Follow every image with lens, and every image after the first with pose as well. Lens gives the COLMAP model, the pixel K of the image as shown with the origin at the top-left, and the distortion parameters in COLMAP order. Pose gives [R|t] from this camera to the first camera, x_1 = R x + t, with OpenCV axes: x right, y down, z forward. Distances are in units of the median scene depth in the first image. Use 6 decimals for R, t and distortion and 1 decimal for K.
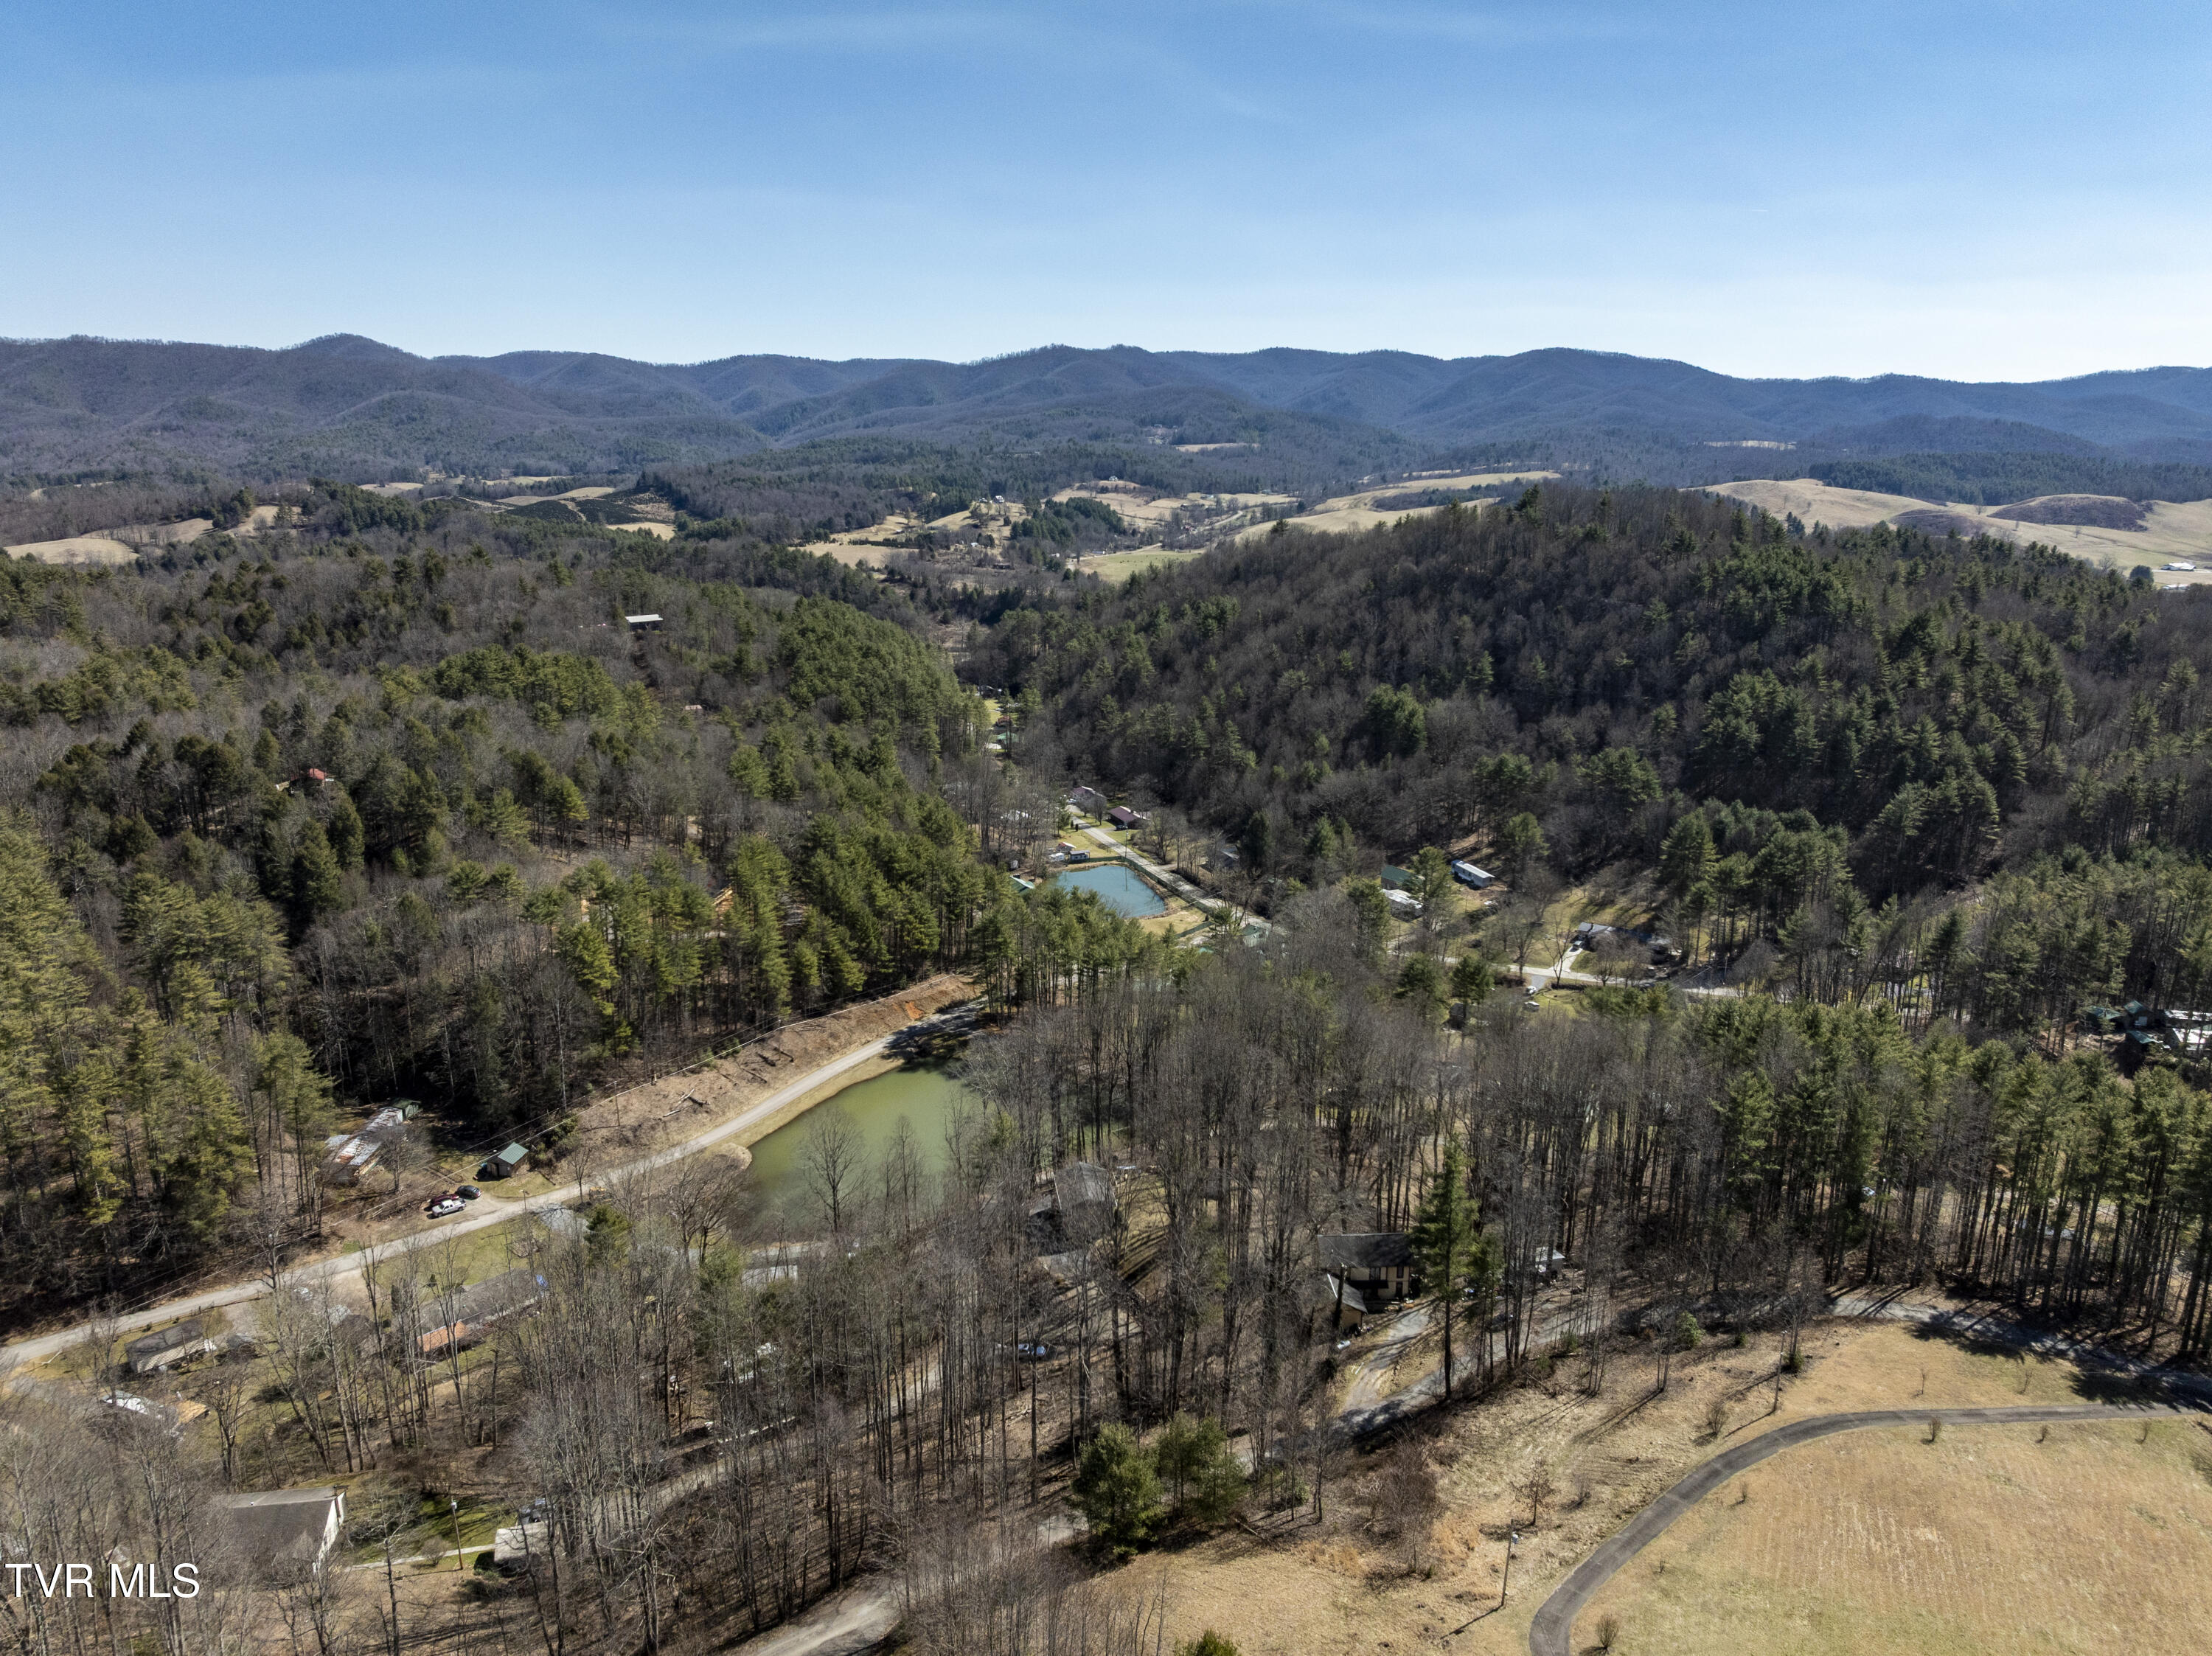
lens RADIAL K [[1567.8, 0, 1106.0], [0, 1567.8, 840.8], [0, 0, 1]] dist [-0.045887, 0.008103]
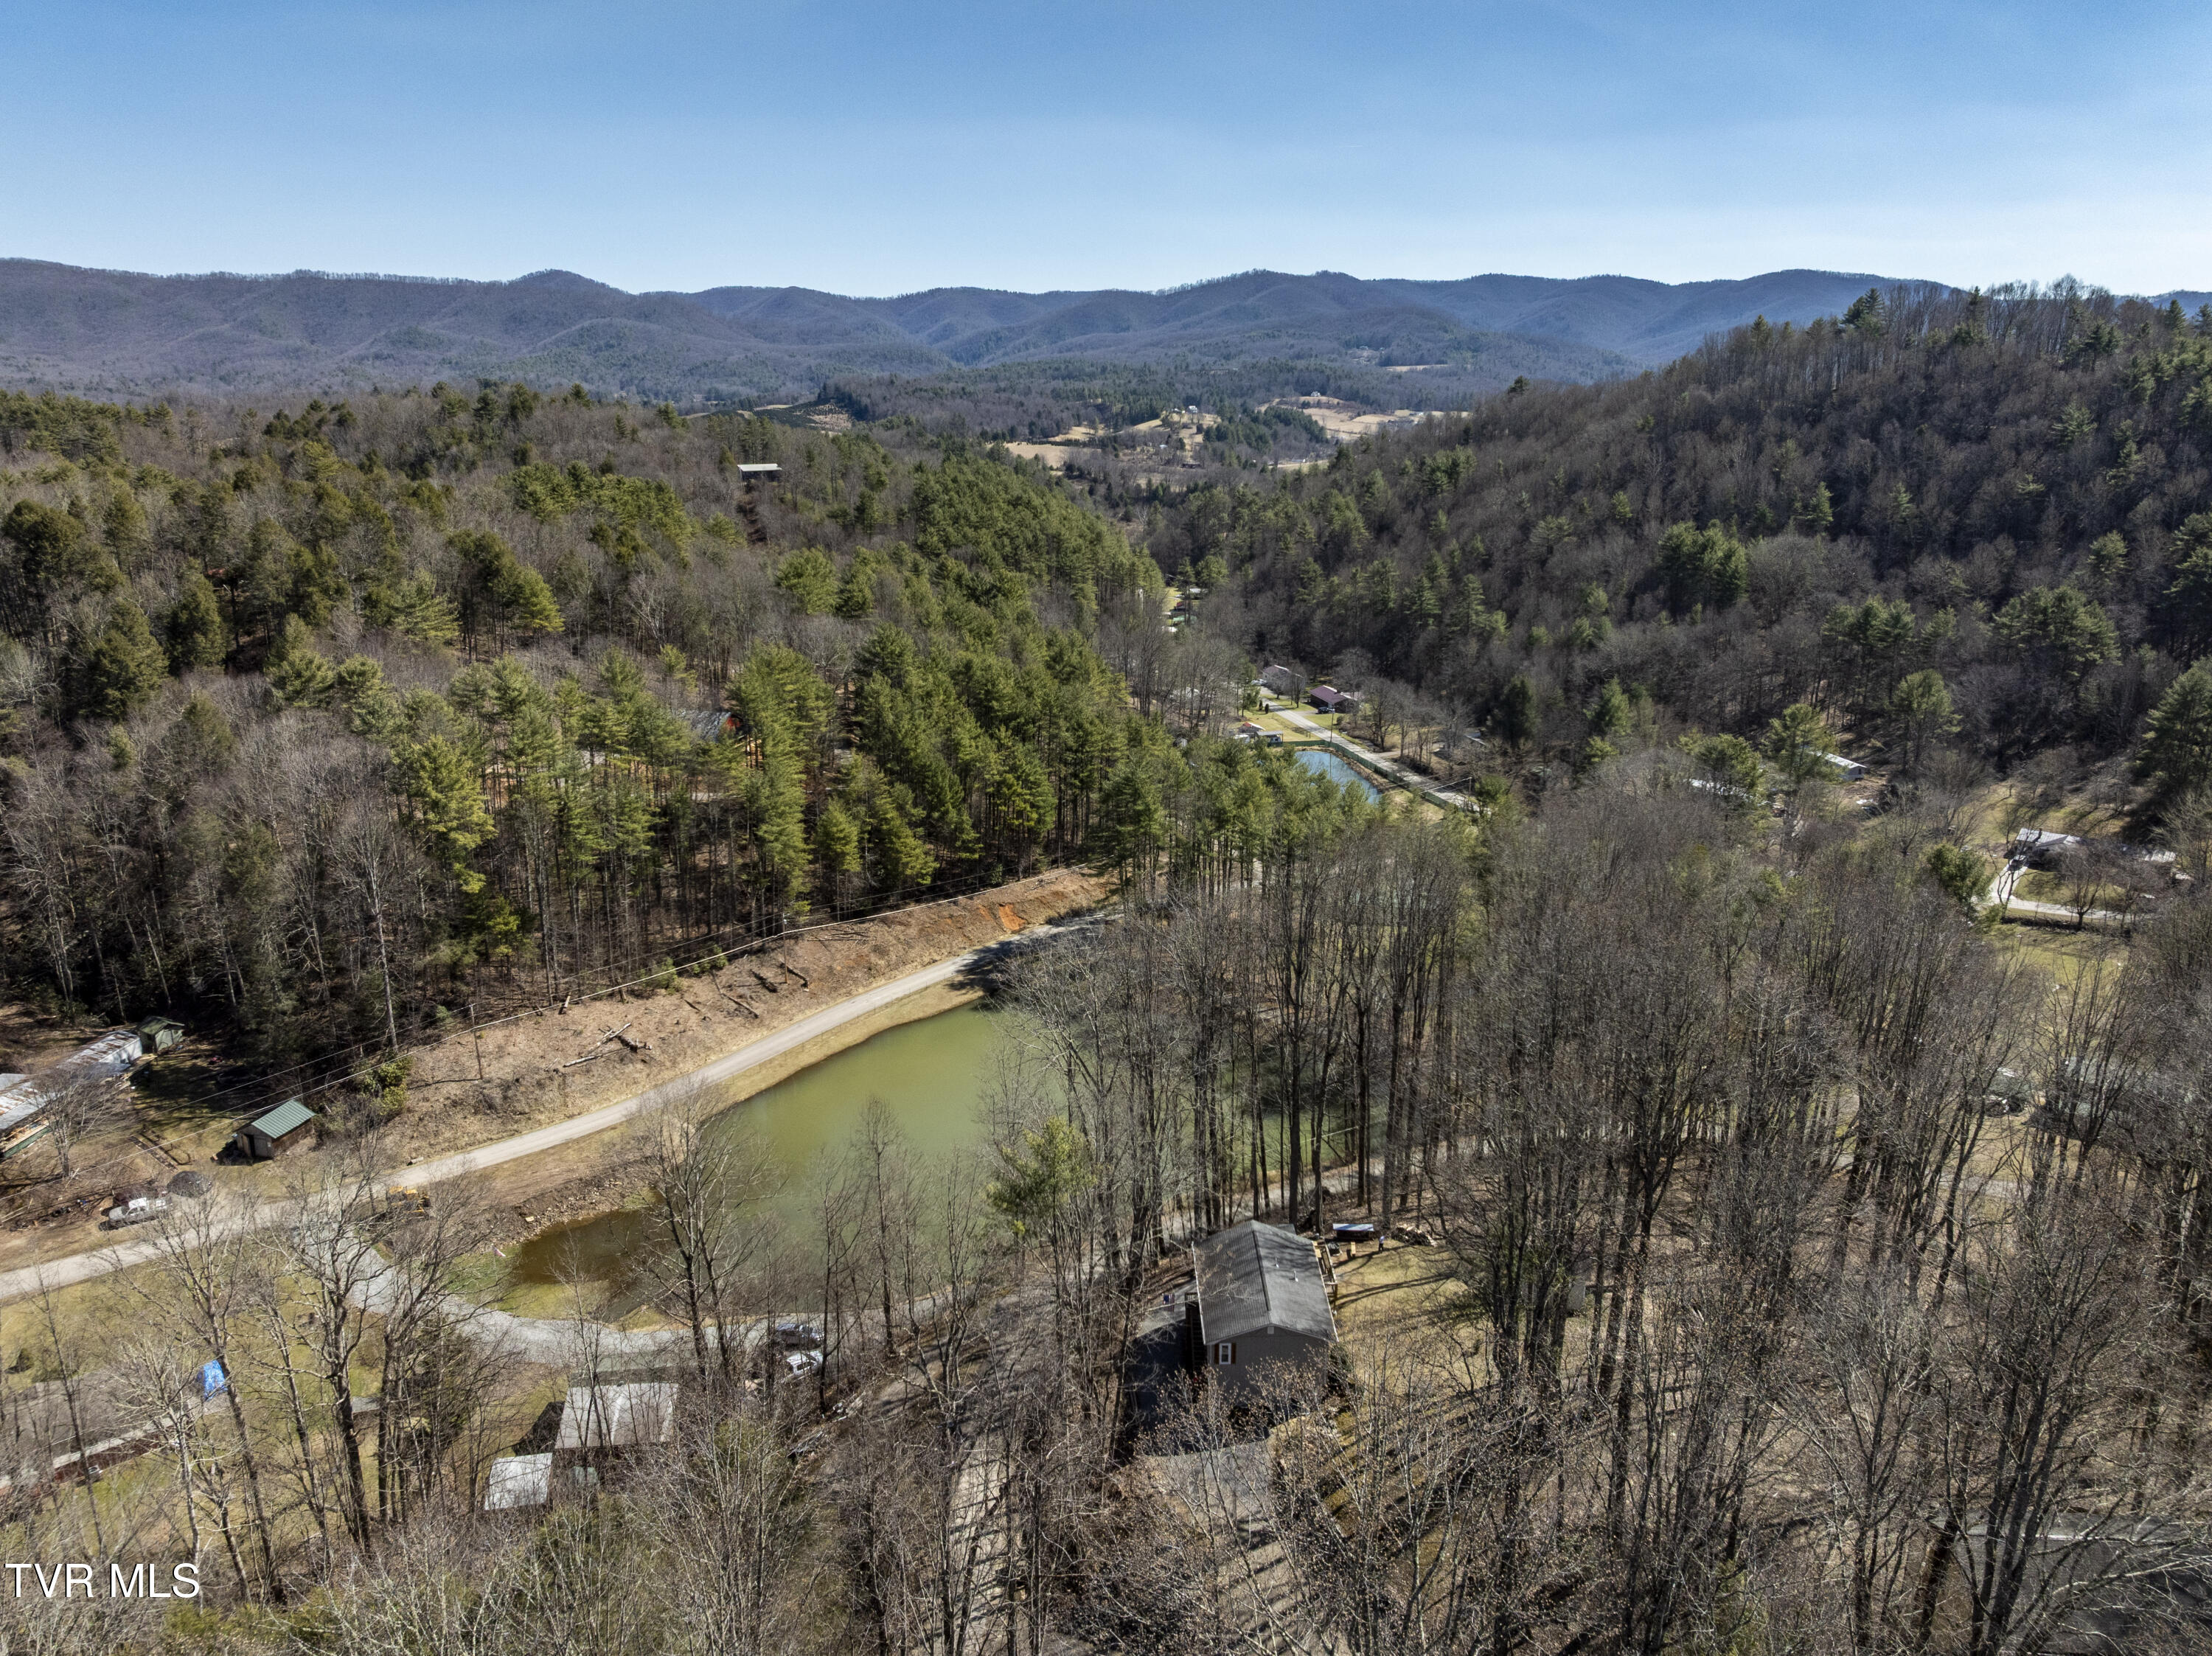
lens RADIAL K [[1567.8, 0, 1113.6], [0, 1567.8, 818.0], [0, 0, 1]] dist [-0.045887, 0.008103]
pose [[0.992949, 0.027263, -0.115363, -0.003290], [-0.025243, 0.999502, 0.018936, 0.035124], [0.115822, -0.015890, 0.993143, 0.234716]]
